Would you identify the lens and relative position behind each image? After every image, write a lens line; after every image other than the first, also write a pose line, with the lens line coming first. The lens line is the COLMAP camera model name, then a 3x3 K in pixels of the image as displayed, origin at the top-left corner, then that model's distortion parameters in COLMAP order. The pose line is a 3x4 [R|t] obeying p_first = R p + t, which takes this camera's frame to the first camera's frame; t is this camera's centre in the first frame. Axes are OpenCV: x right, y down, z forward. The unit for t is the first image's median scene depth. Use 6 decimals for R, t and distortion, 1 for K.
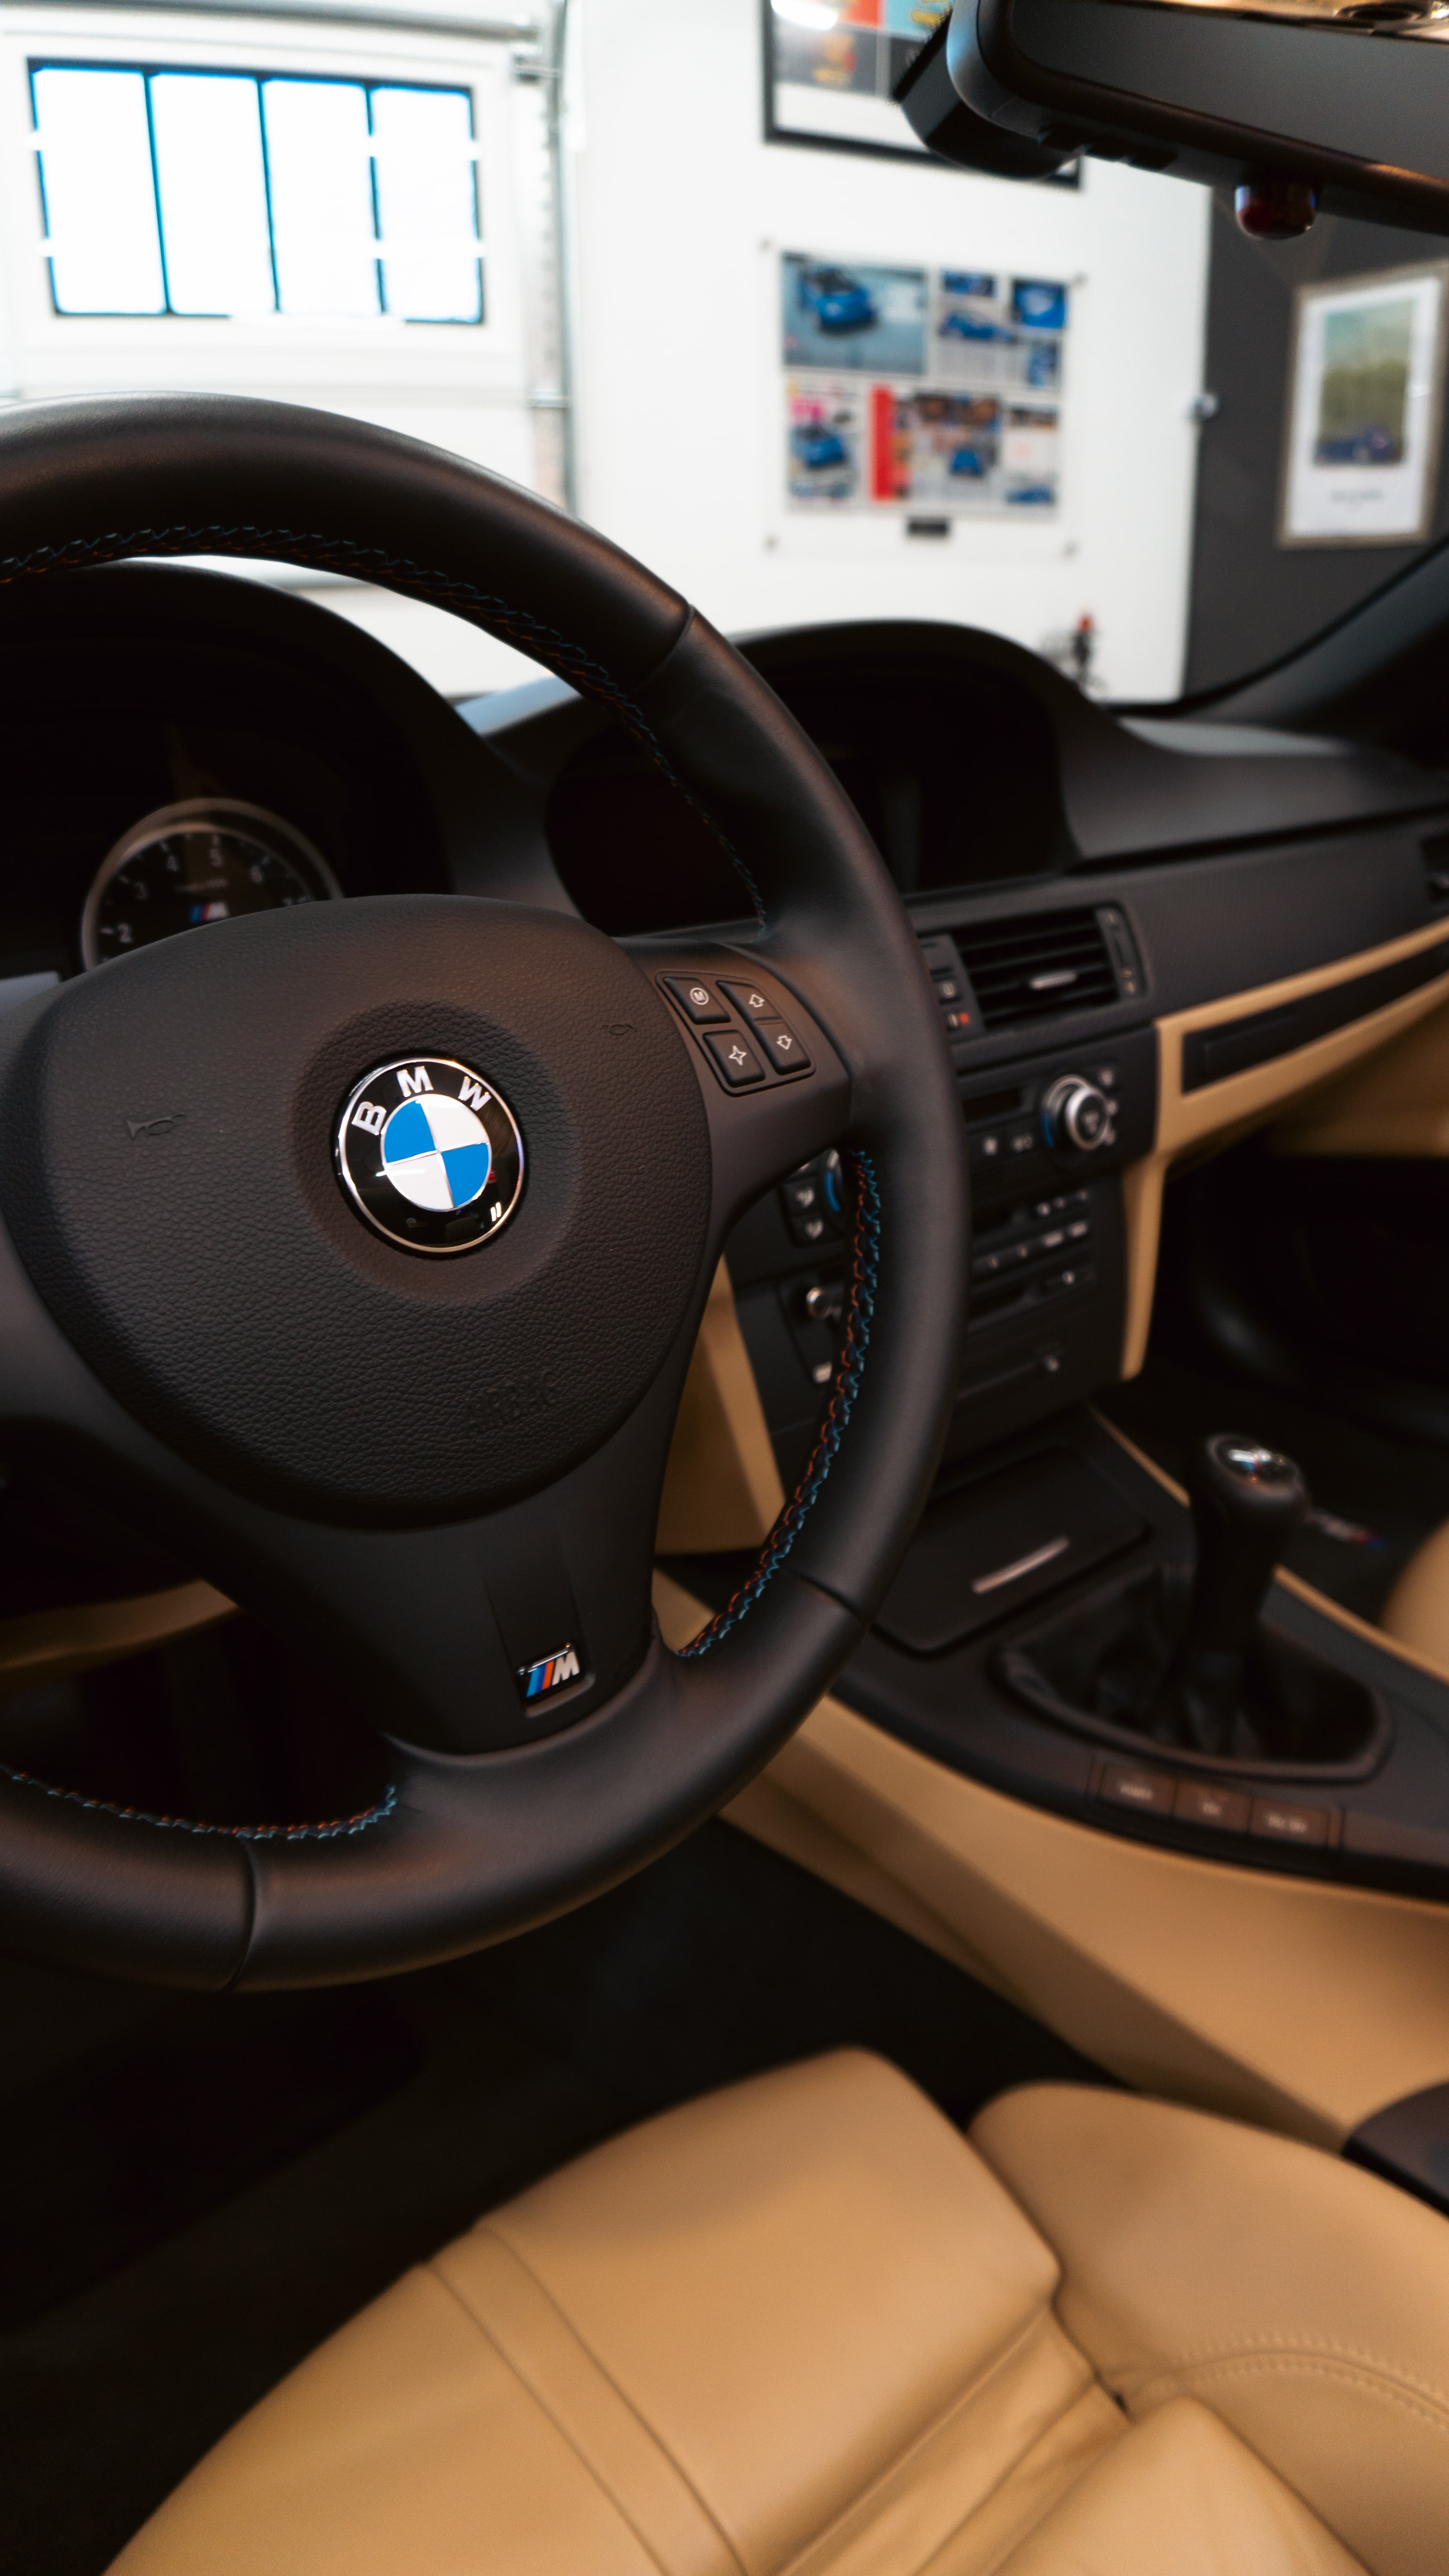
lens RADIAL K [[1474.3, 0, 724.5], [0, 1474.3, 1288.0], [0, 0, 1]] dist [-0.104866, 0.002317]
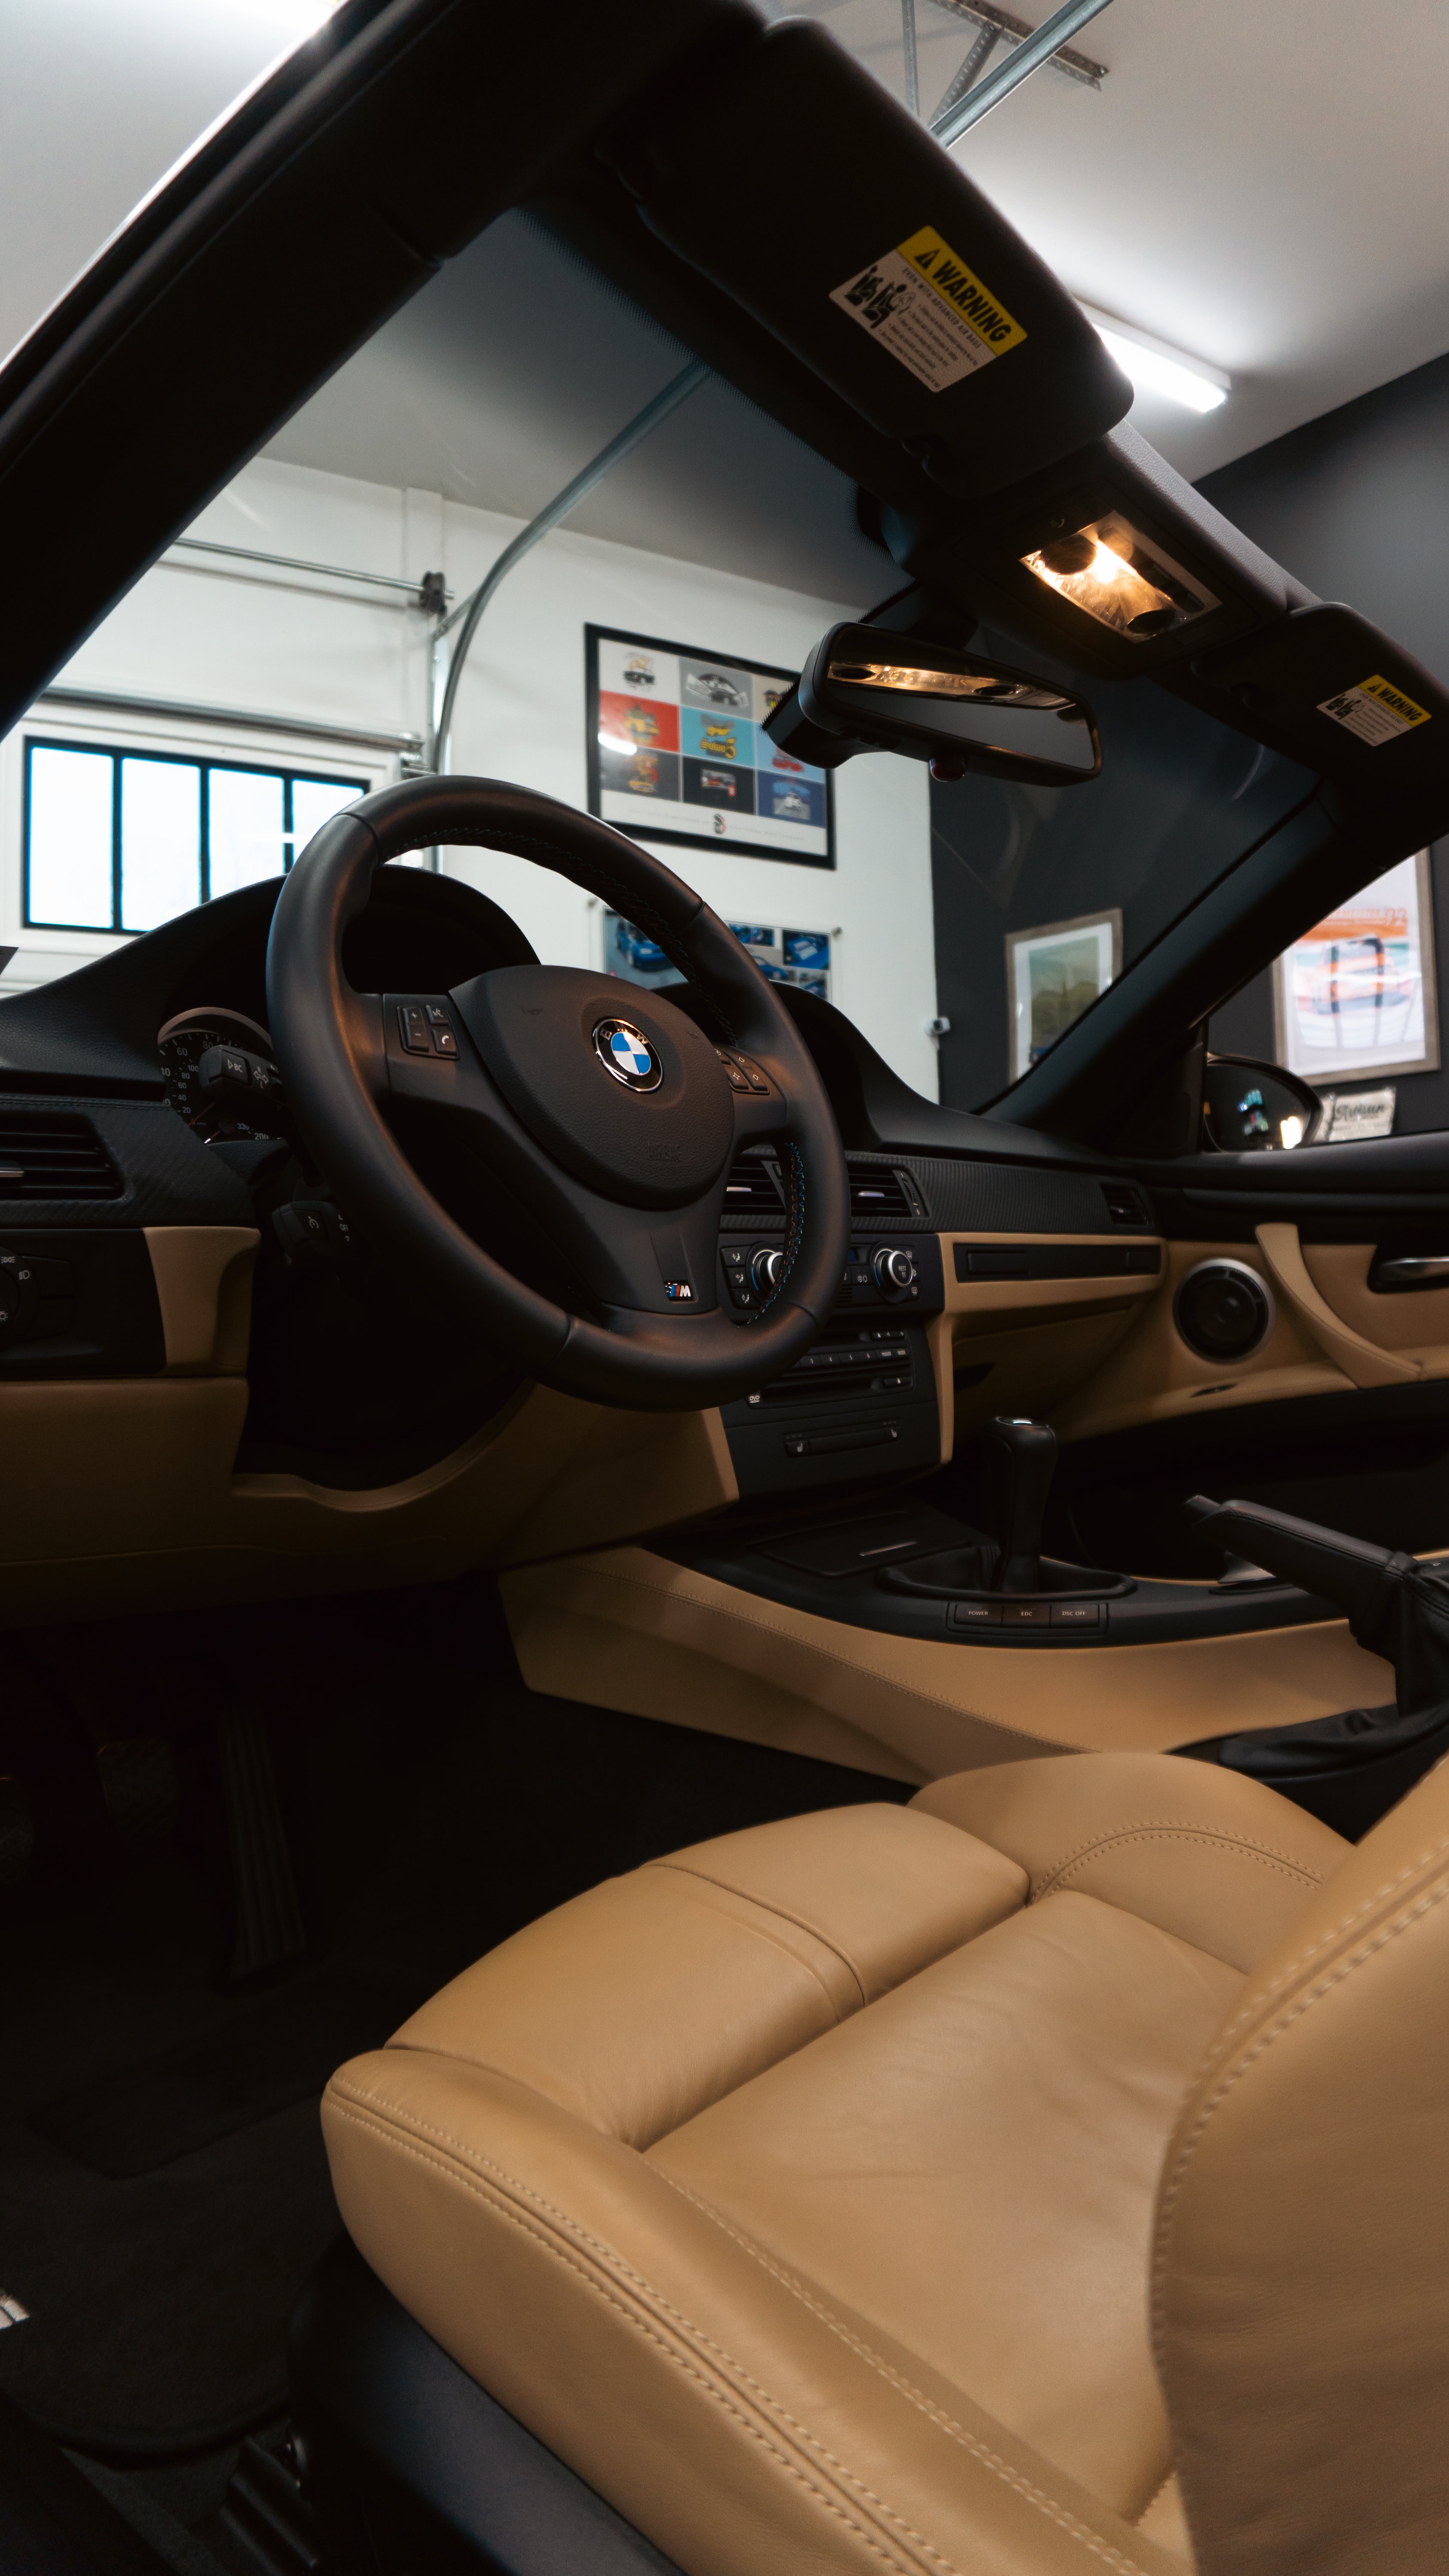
lens RADIAL K [[1465.3, 0, 724.5], [0, 1465.3, 1288.0], [0, 0, 1]] dist [-0.130051, 0.018717]
pose [[0.990892, -0.007600, 0.134447, -0.152437], [0.060324, 0.917676, -0.392725, 0.493206], [-0.120394, 0.397258, 0.909775, -0.416292]]
